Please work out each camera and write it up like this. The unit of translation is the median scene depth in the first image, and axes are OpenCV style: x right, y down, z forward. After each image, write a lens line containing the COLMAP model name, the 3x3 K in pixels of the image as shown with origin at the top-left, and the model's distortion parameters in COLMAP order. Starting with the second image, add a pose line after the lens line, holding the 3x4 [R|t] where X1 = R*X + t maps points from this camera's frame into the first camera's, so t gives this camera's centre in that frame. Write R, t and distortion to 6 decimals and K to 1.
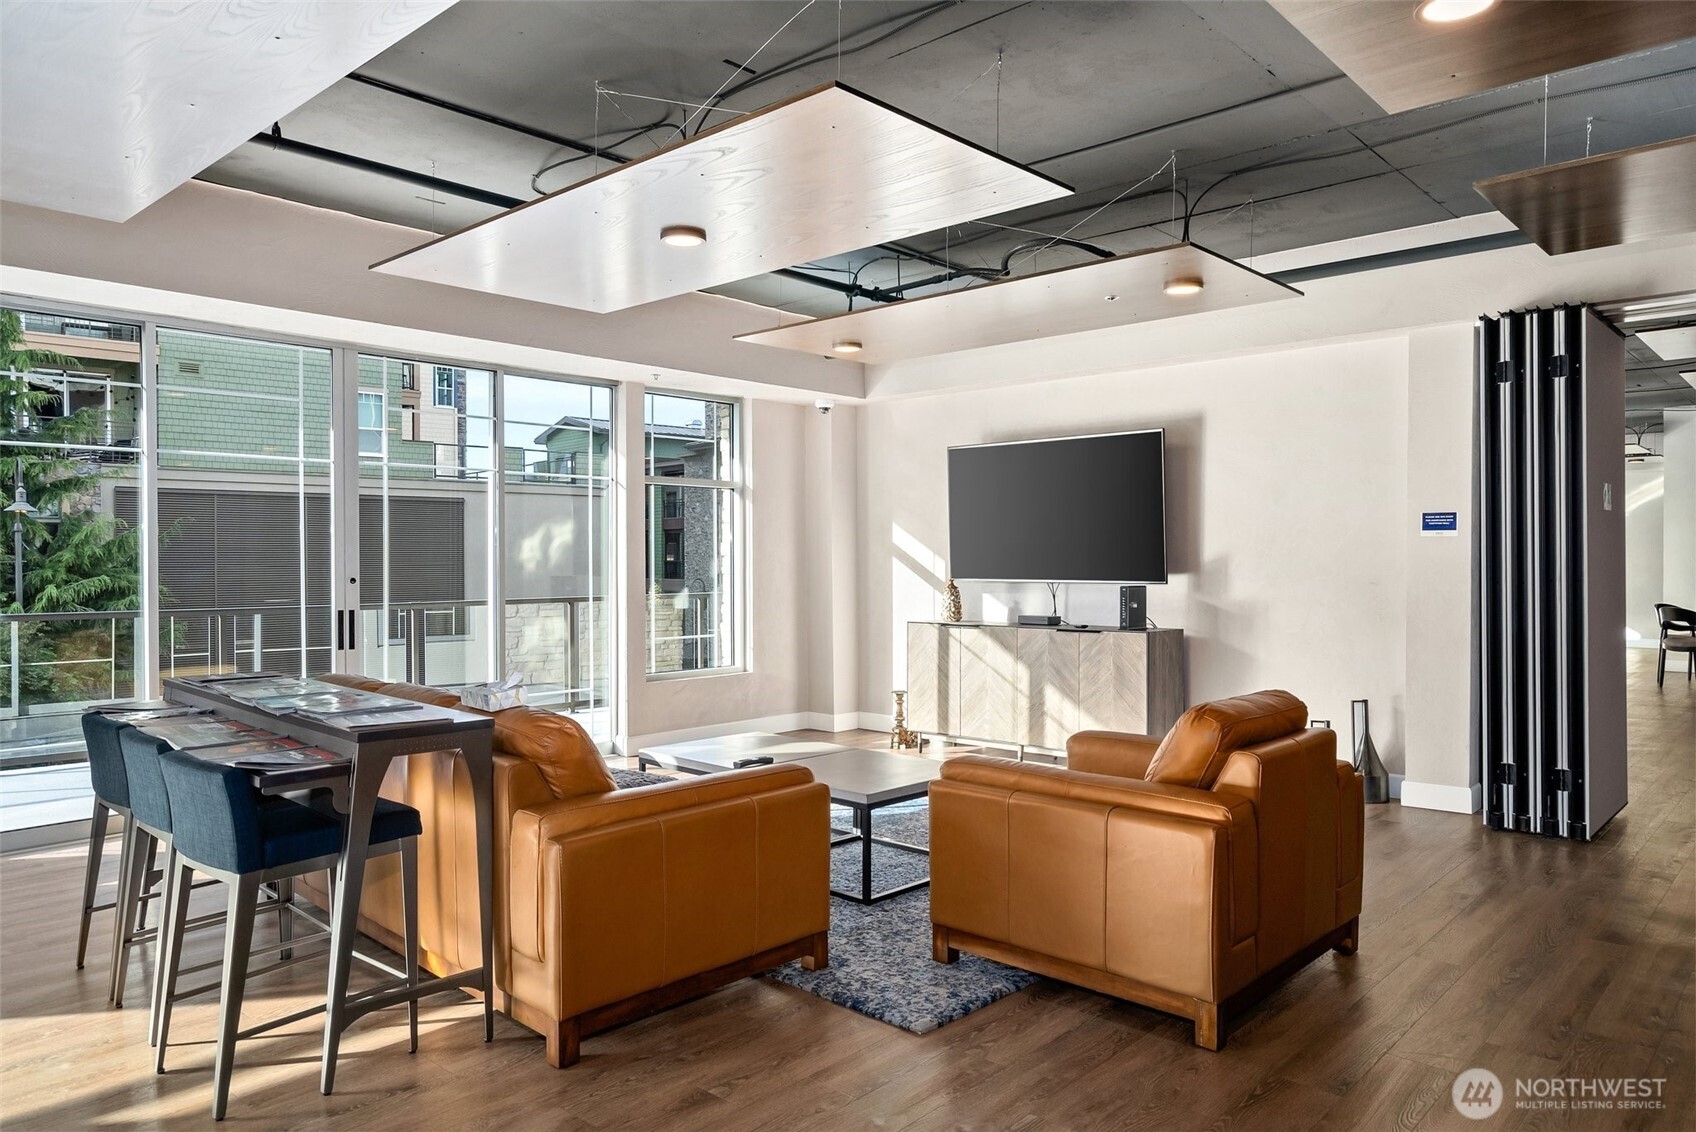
lens RADIAL K [[1118.2, 0, 848.0], [0, 1118.2, 566.0], [0, 0, 1]] dist [-0.006192, -0.002248]
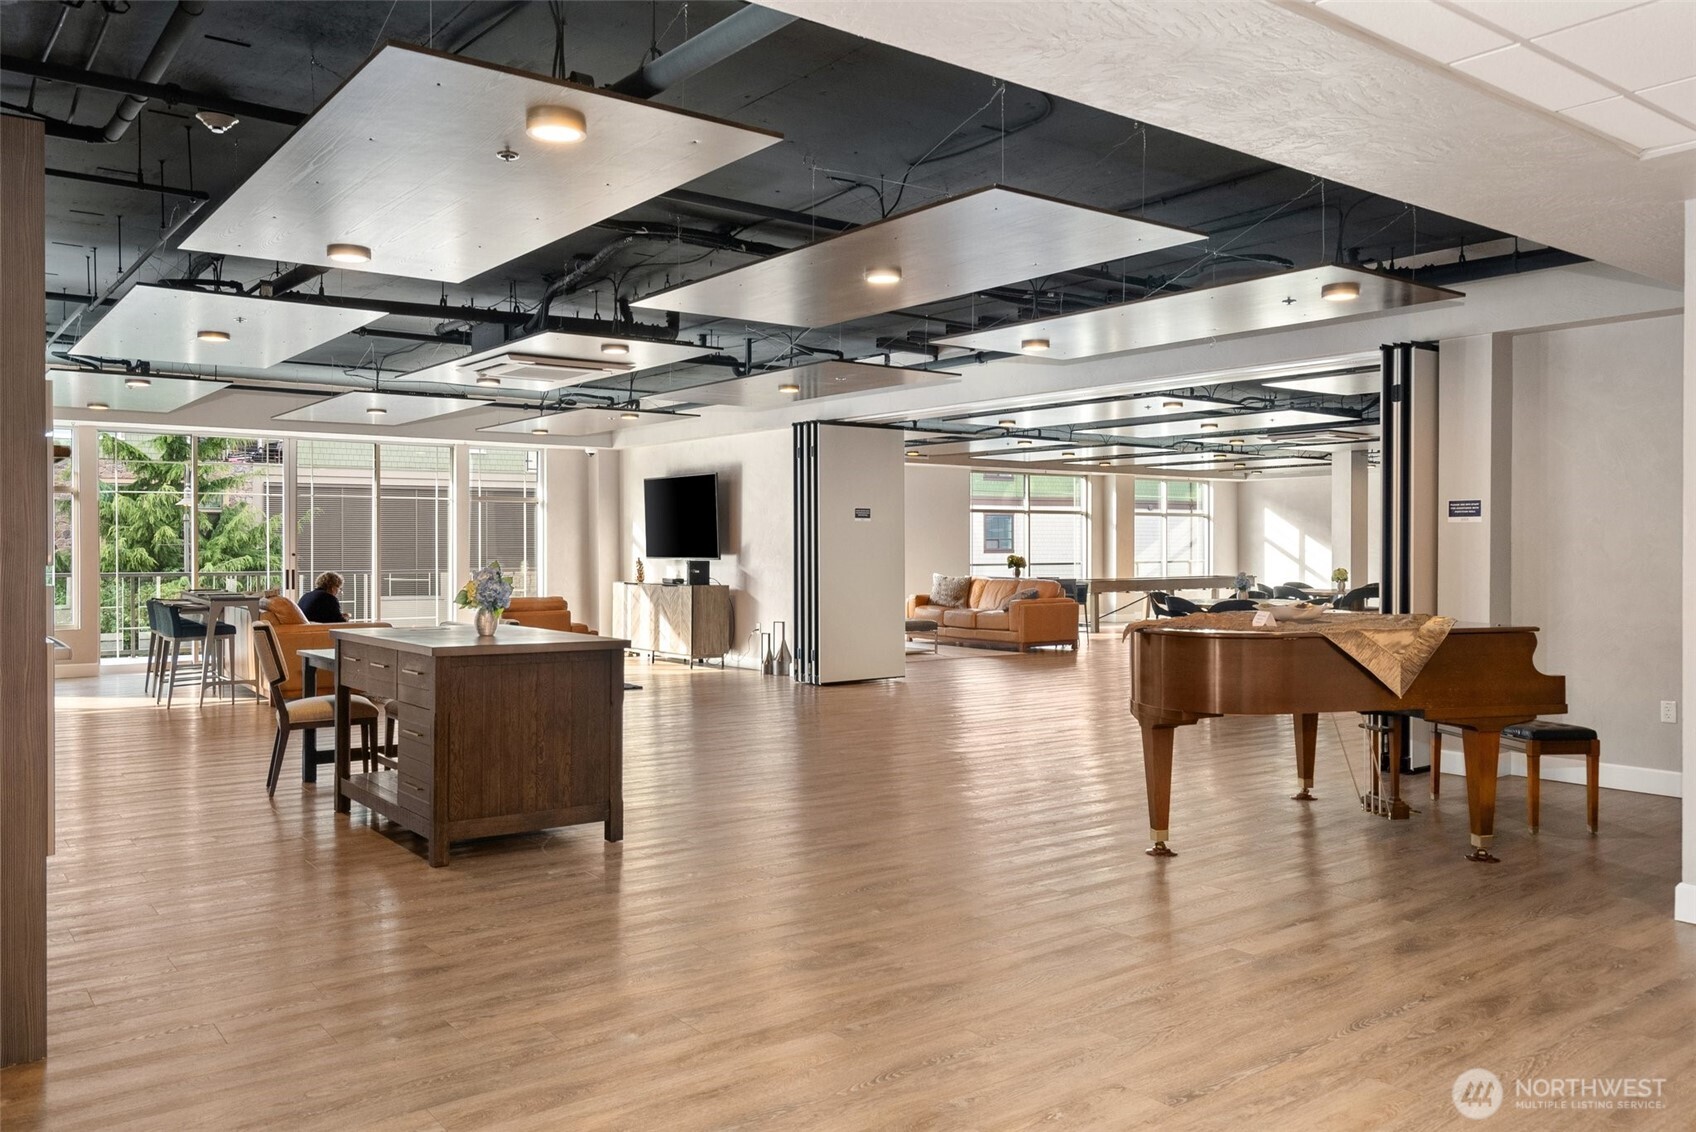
lens RADIAL K [[1283.3, 0, 848.0], [0, 1283.3, 566.0], [0, 0, 1]] dist [0.003830, 0.002306]
pose [[0.982582, 0.006466, -0.185718, 0.779441], [-0.004402, 0.999924, 0.011526, 0.001544], [0.185779, -0.010508, 0.982535, -0.872812]]
